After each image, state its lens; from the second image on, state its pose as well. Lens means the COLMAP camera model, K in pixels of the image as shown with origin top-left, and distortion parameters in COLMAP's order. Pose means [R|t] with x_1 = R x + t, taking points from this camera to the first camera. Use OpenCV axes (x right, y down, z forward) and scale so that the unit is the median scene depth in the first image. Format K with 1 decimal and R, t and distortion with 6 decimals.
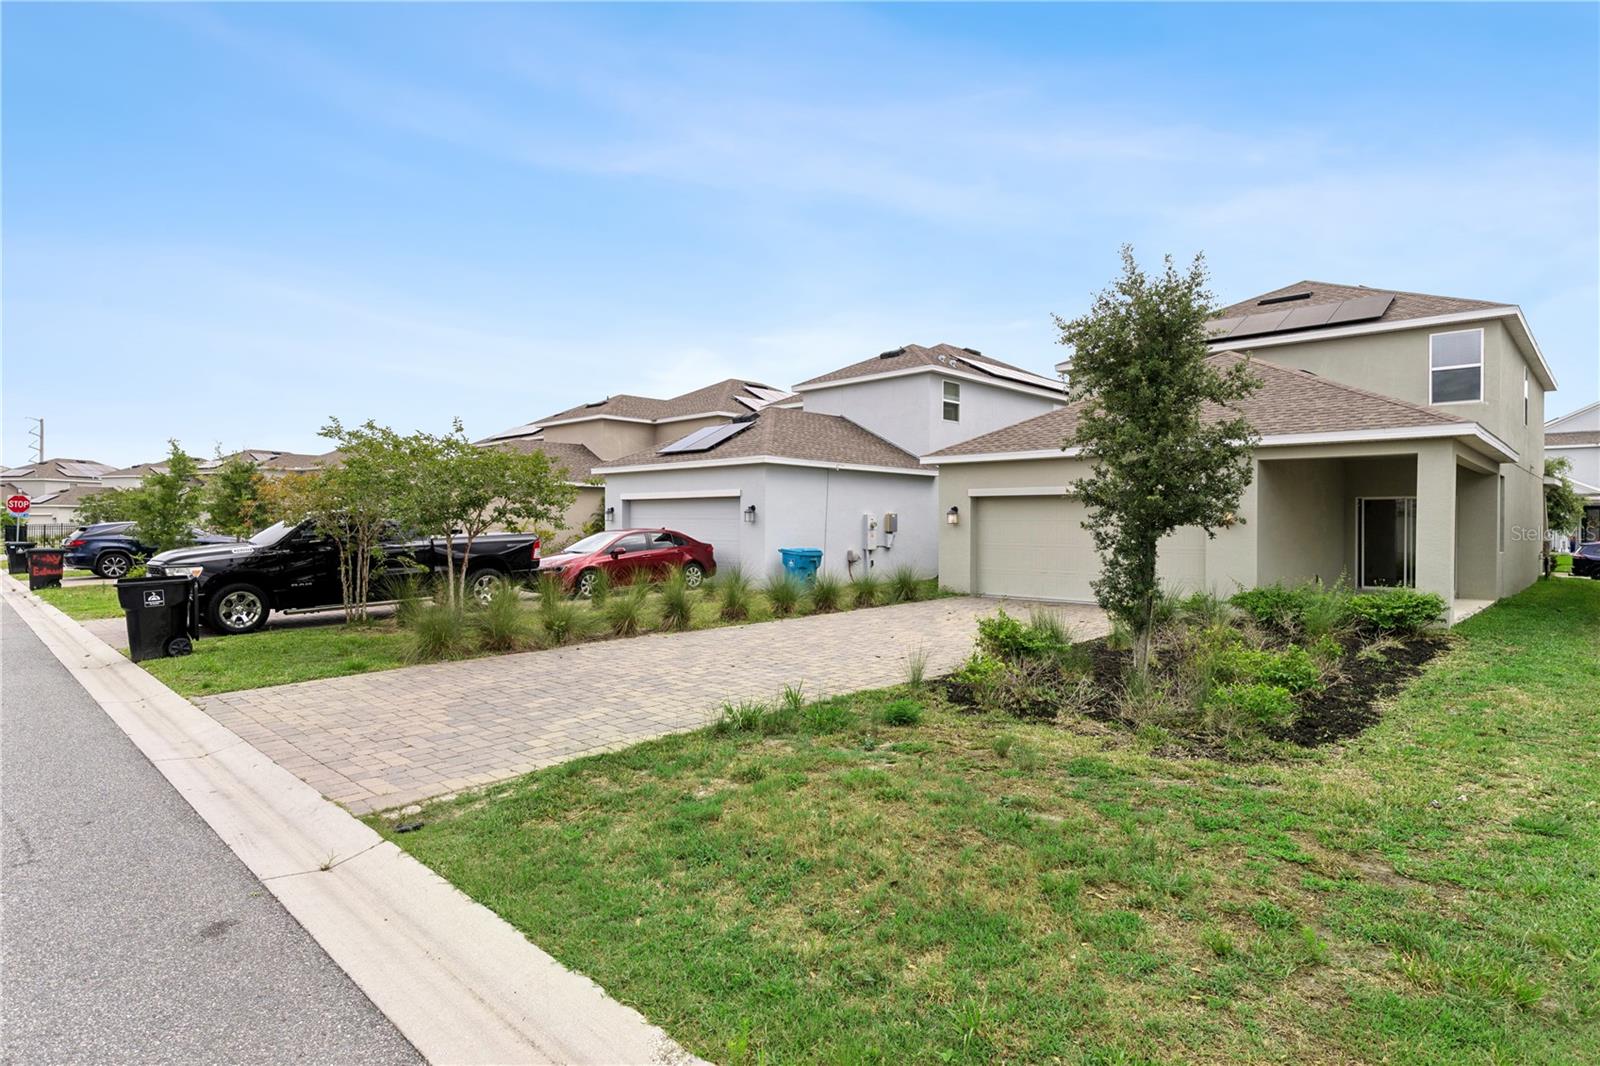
lens RADIAL K [[834.9, 0, 837.2], [0, 834.9, 517.8], [0, 0, 1]] dist [0.001006, -0.004405]
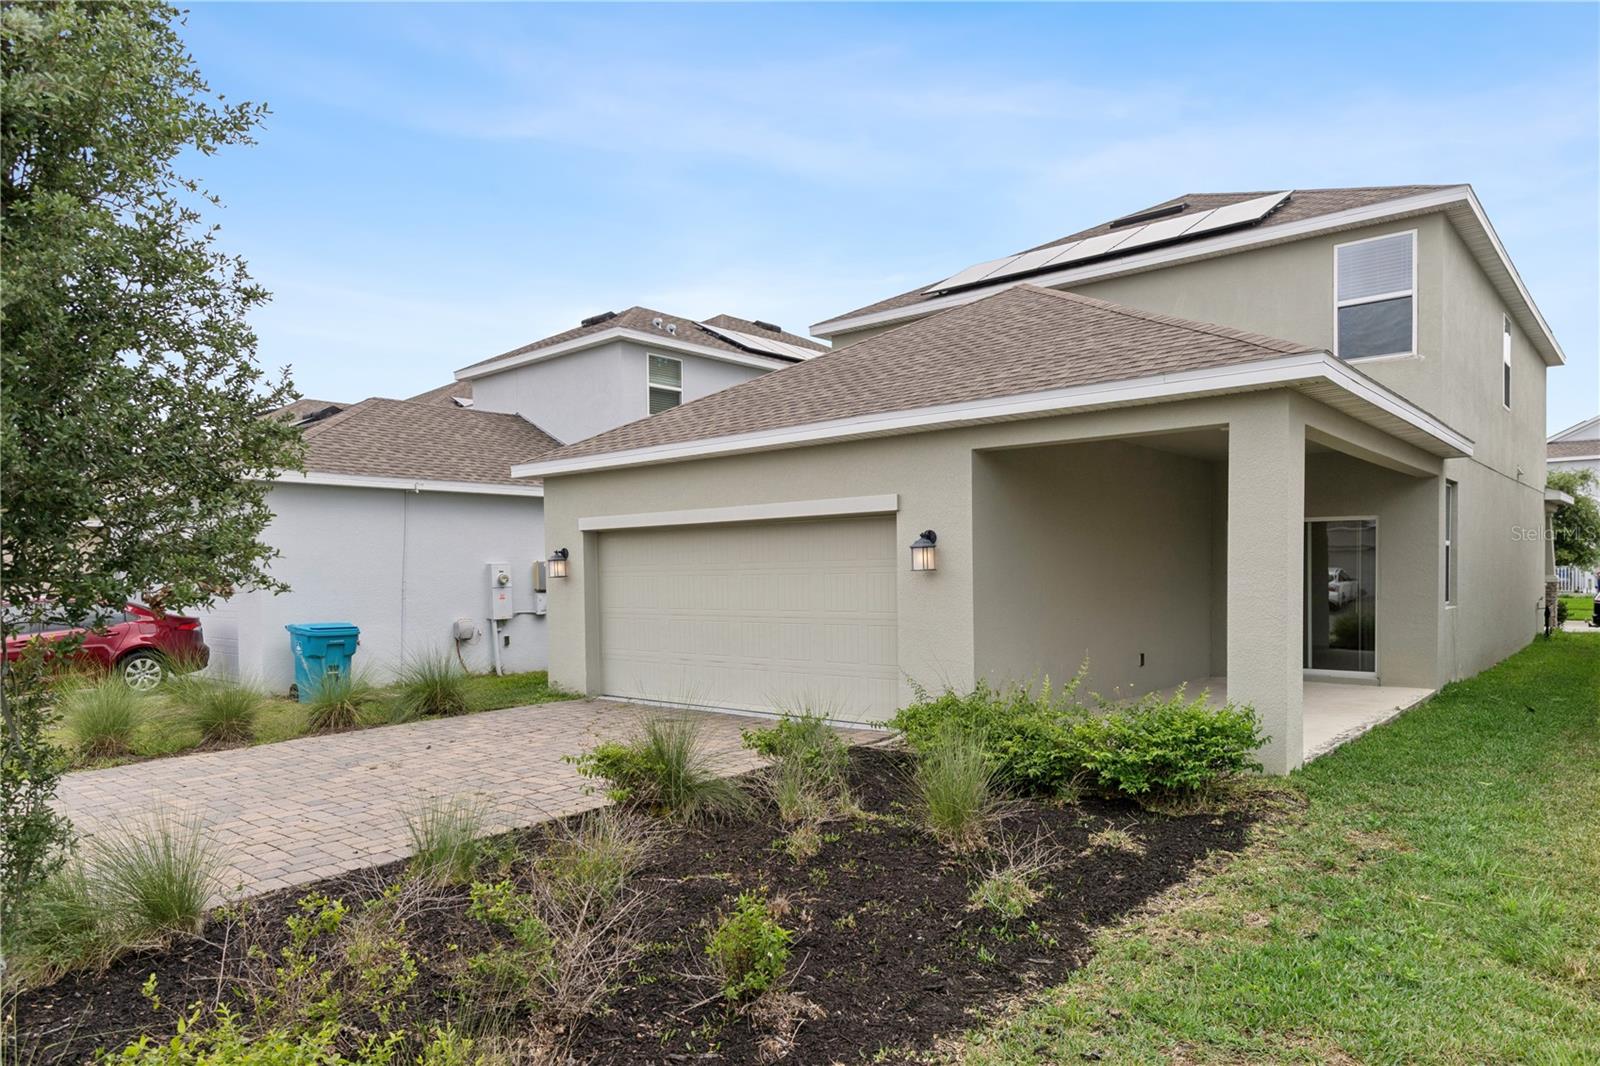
lens RADIAL K [[969.5, 0, 841.2], [0, 969.5, 584.6], [0, 0, 1]] dist [-0.003951, 0.002385]
pose [[0.998721, -0.020178, 0.046358, 0.307957], [0.019196, 0.999584, 0.021527, 0.001426], [-0.046773, -0.020609, 0.998693, 0.305587]]
